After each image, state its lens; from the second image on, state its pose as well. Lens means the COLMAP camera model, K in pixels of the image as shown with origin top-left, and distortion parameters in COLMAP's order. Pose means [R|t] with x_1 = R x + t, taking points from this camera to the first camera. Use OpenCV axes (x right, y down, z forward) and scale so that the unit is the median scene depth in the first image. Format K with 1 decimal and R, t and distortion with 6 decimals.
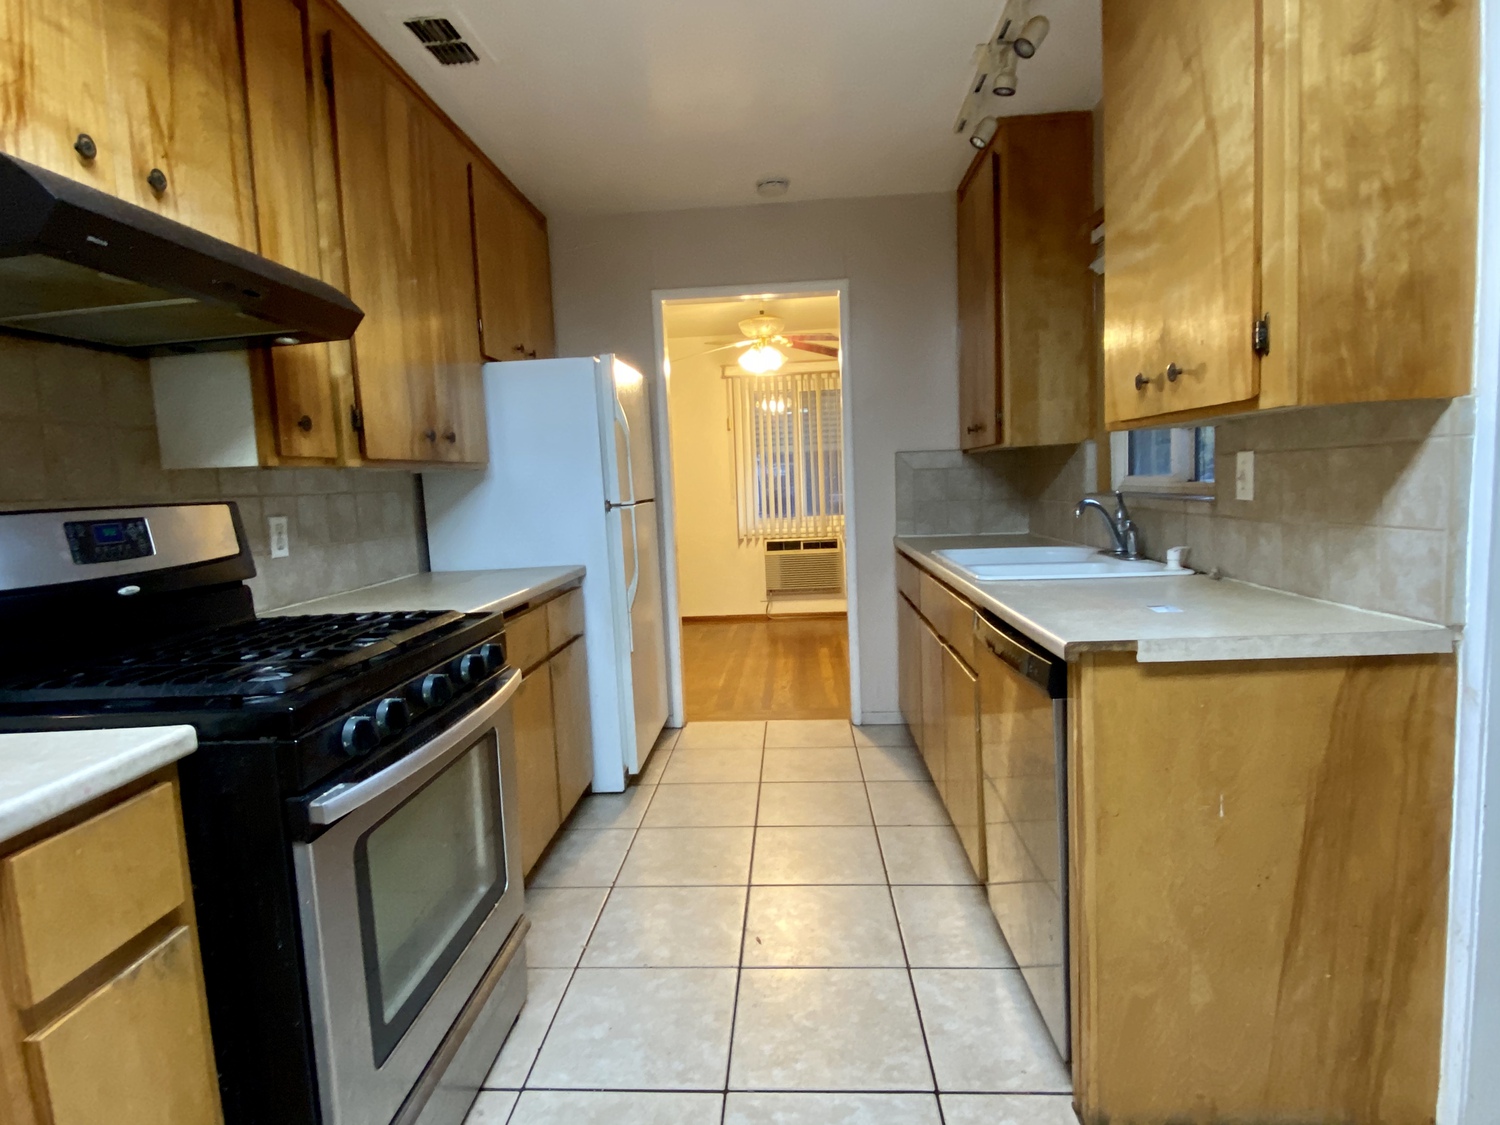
lens RADIAL K [[813.3, 0, 741.5], [0, 813.3, 561.9], [0, 0, 1]] dist [0.029994, -0.033562]
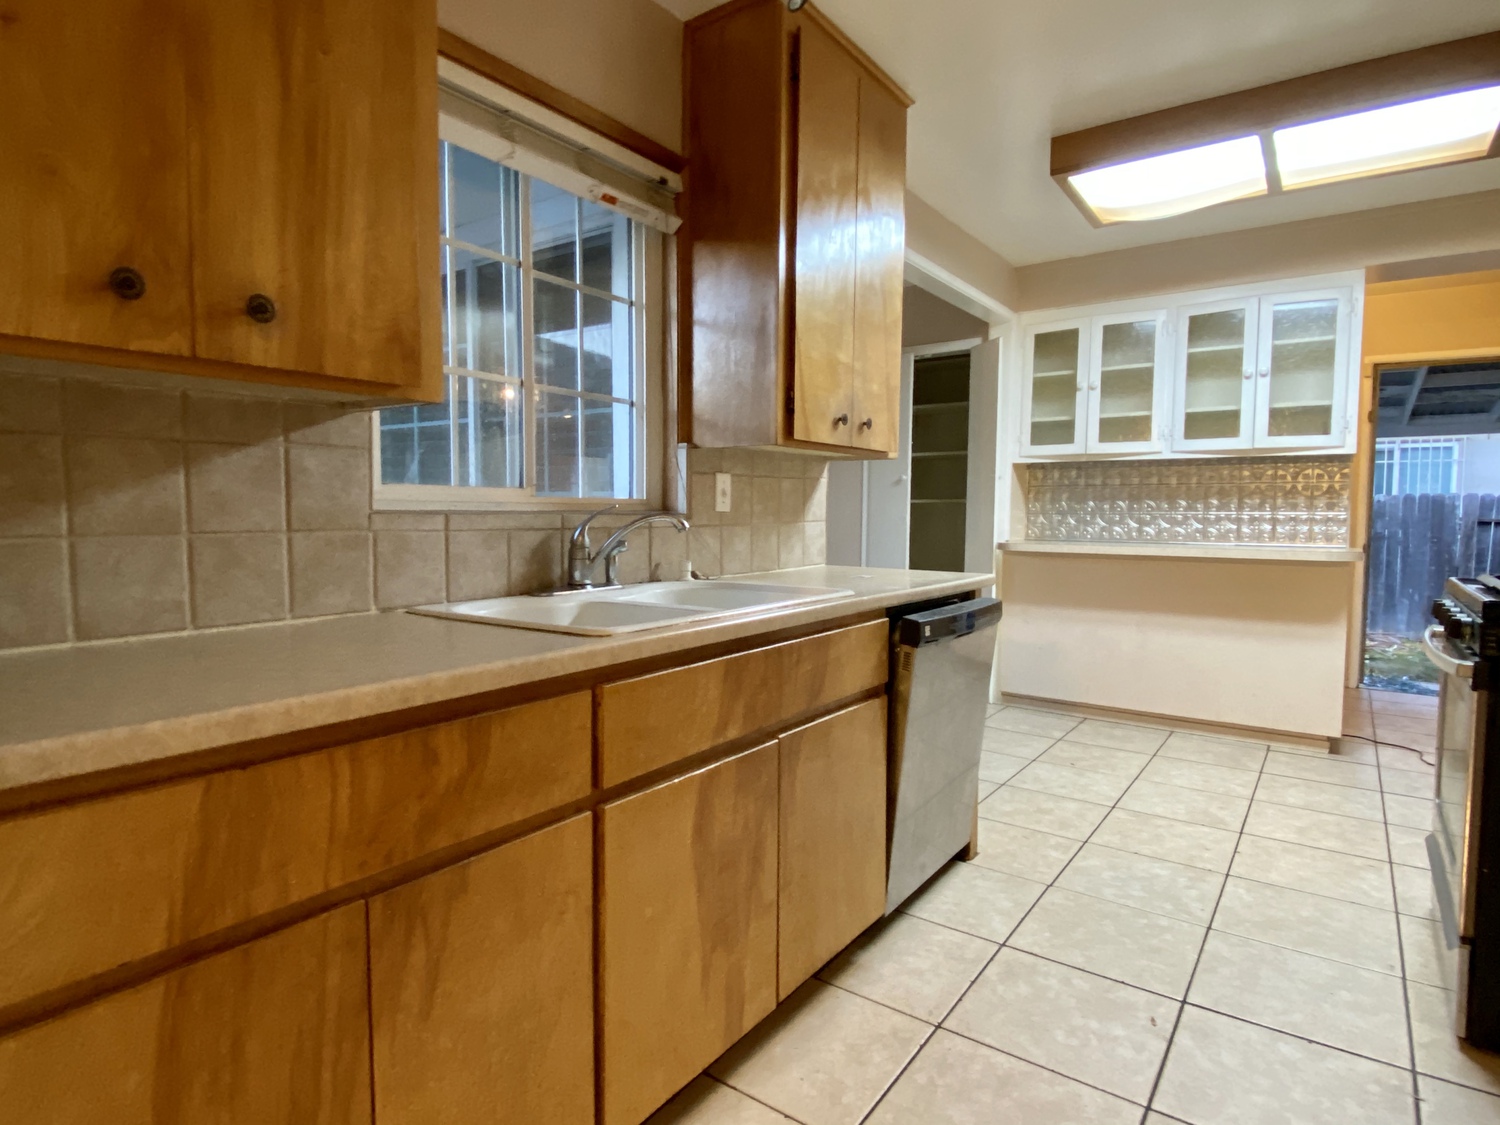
lens RADIAL K [[813.3, 0, 741.5], [0, 813.3, 561.9], [0, 0, 1]] dist [0.029994, -0.033562]
pose [[-0.844477, 0.014246, 0.535402, -0.088758], [0.090405, 0.989094, 0.116276, -0.147852], [-0.527907, 0.146596, -0.836555, 2.138023]]
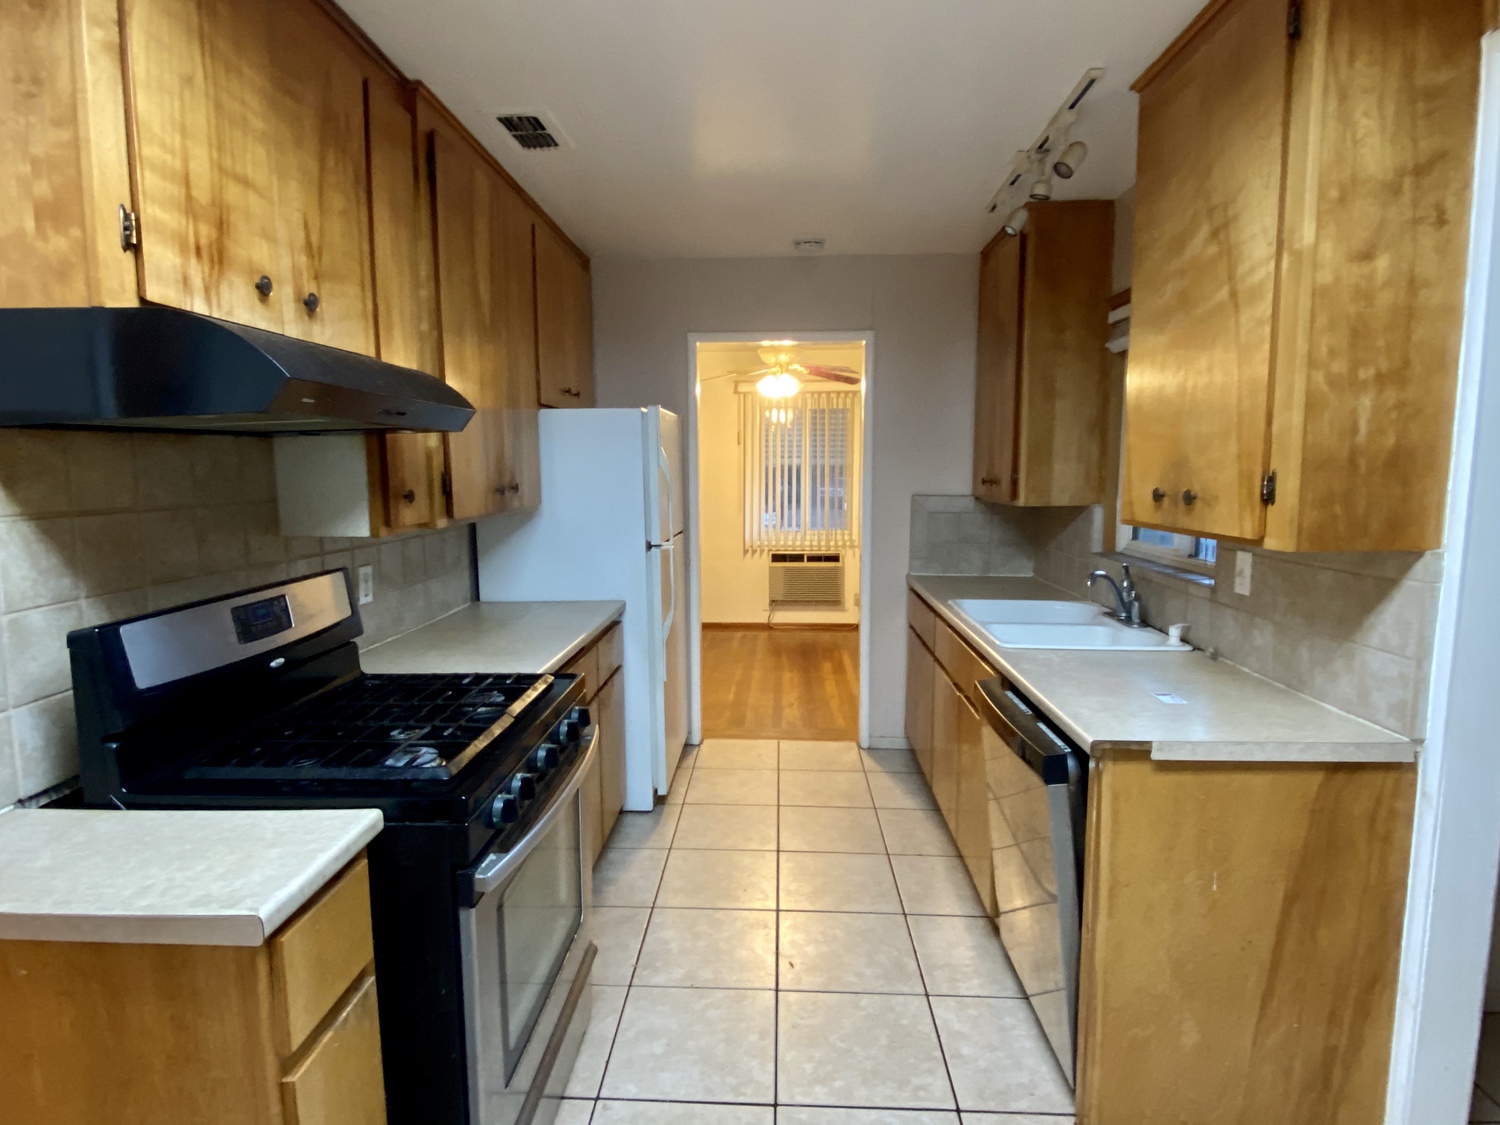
lens RADIAL K [[813.3, 0, 741.5], [0, 813.3, 561.9], [0, 0, 1]] dist [0.029994, -0.033562]
pose [[0.999124, 0.036928, 0.019699, -0.102607], [-0.037285, 0.999141, 0.018089, -0.118875], [-0.019014, -0.018808, 0.999642, -0.119360]]
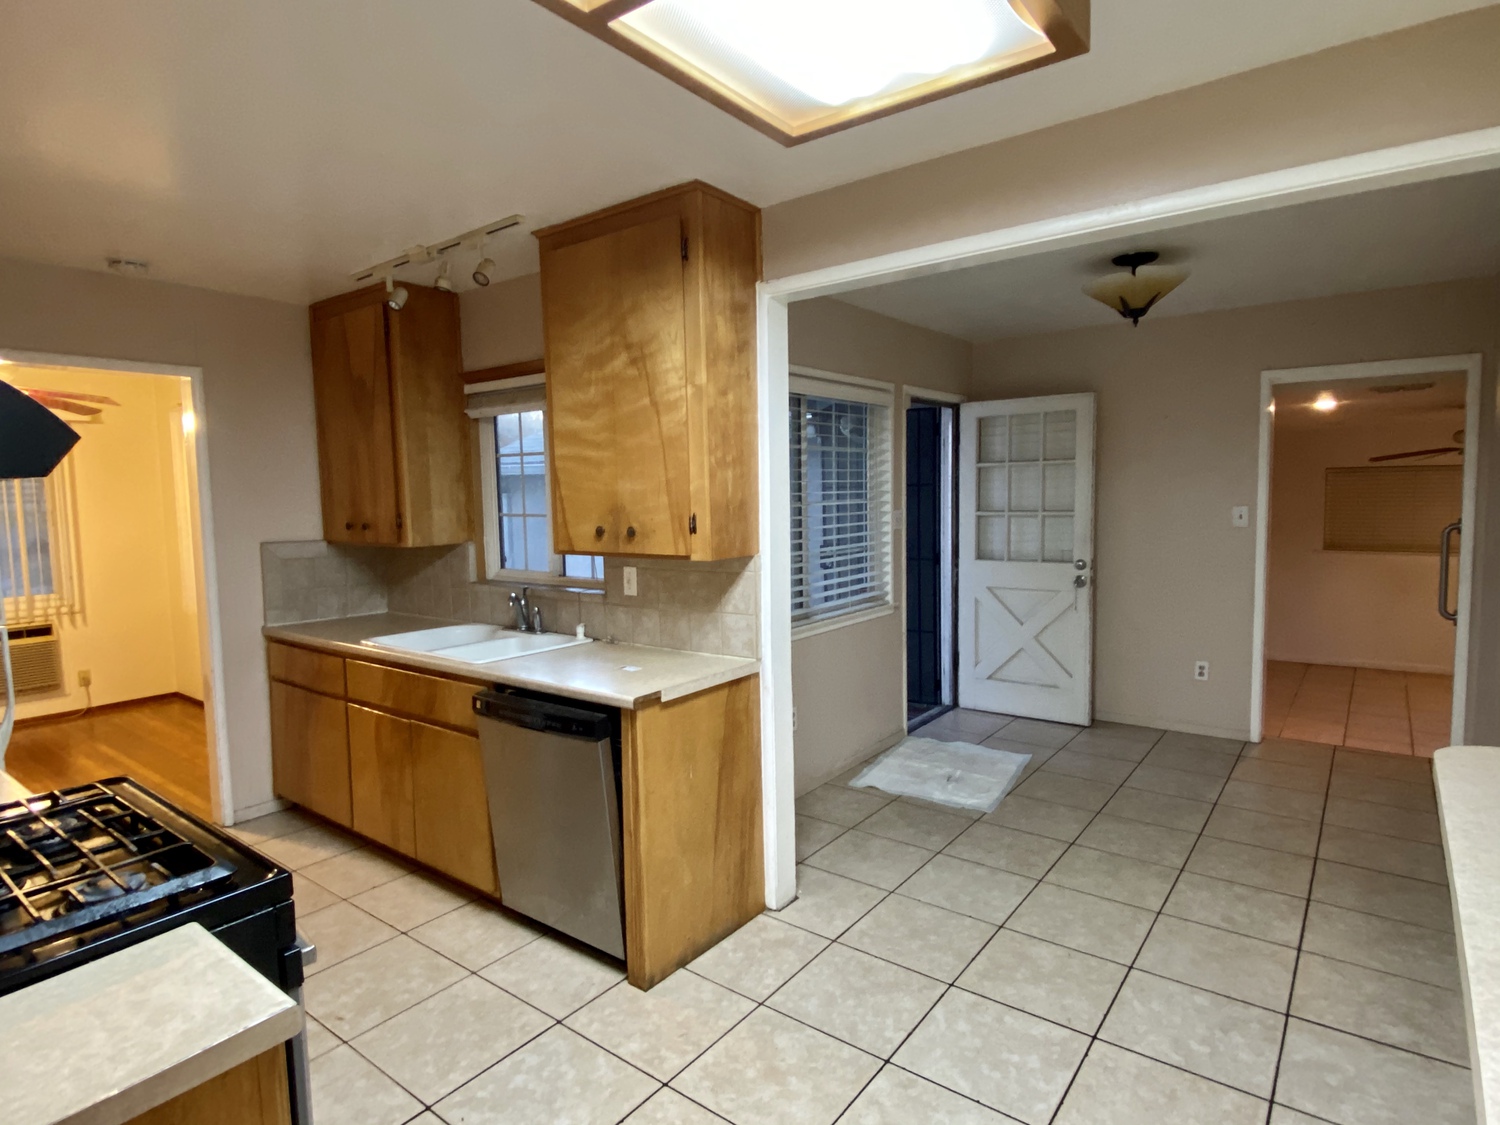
lens RADIAL K [[813.3, 0, 741.5], [0, 813.3, 561.9], [0, 0, 1]] dist [0.029994, -0.033562]
pose [[0.553362, -0.035848, 0.832169, -0.668948], [0.076219, 0.997061, -0.007732, -0.117913], [-0.829446, 0.067705, 0.554468, -0.120843]]
